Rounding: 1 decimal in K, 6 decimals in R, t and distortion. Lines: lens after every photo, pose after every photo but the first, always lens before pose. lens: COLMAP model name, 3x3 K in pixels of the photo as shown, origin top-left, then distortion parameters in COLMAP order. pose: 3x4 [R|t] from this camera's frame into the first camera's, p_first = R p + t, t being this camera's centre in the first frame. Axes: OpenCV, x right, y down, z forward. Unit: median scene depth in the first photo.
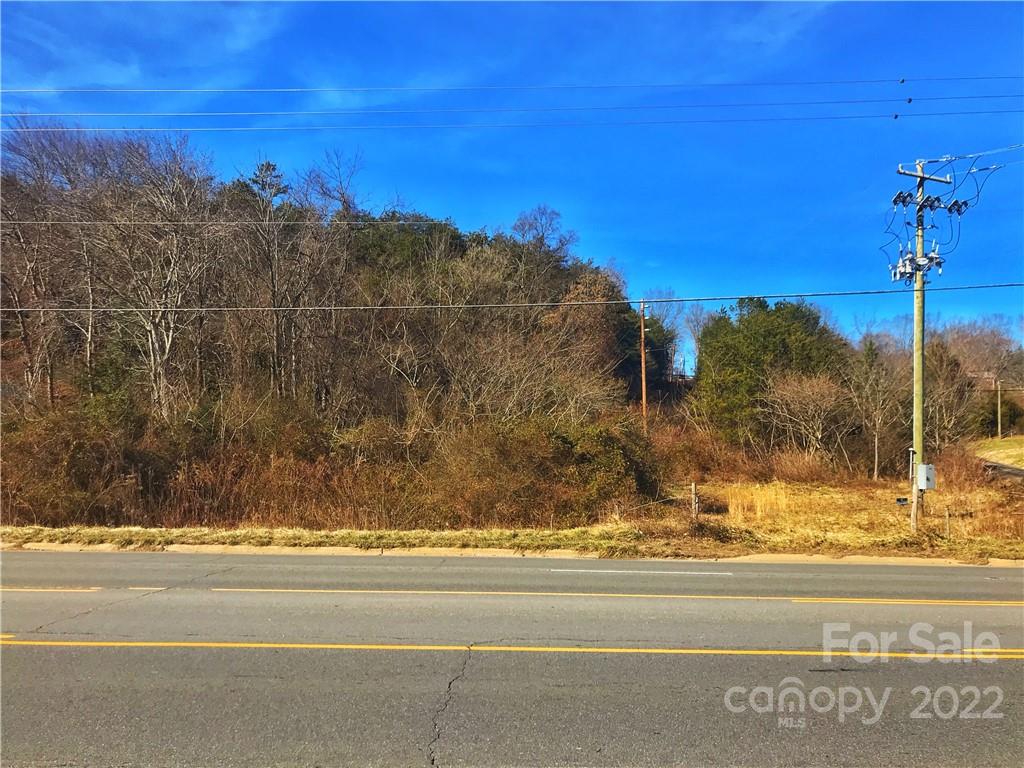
lens RADIAL K [[826.2, 0, 526.7], [0, 826.2, 366.5], [0, 0, 1]] dist [0.002327, -0.001796]
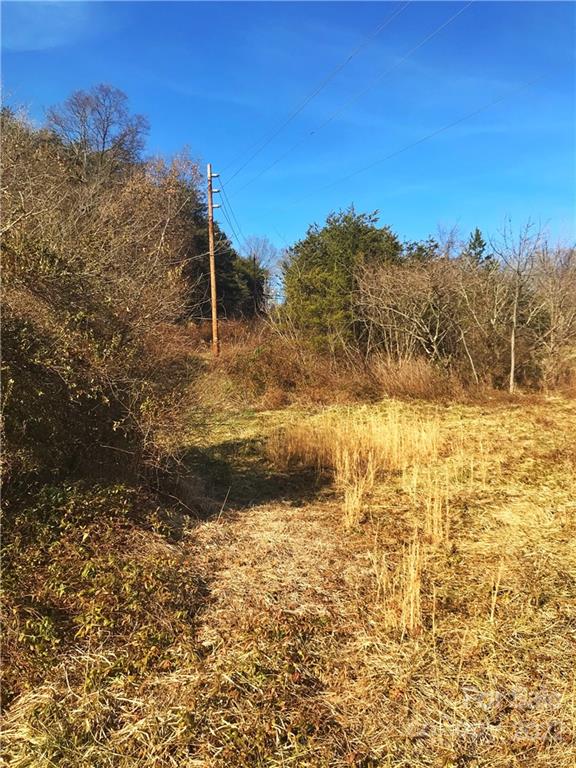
lens RADIAL K [[619.6, 0, 288.0], [0, 619.6, 384.4], [0, 0, 1]] dist [0.002327, -0.001796]
pose [[0.979212, -0.030479, 0.200535, 0.089895], [0.004942, 0.991937, 0.126632, 0.046694], [-0.202777, -0.123008, 0.971468, 0.398574]]
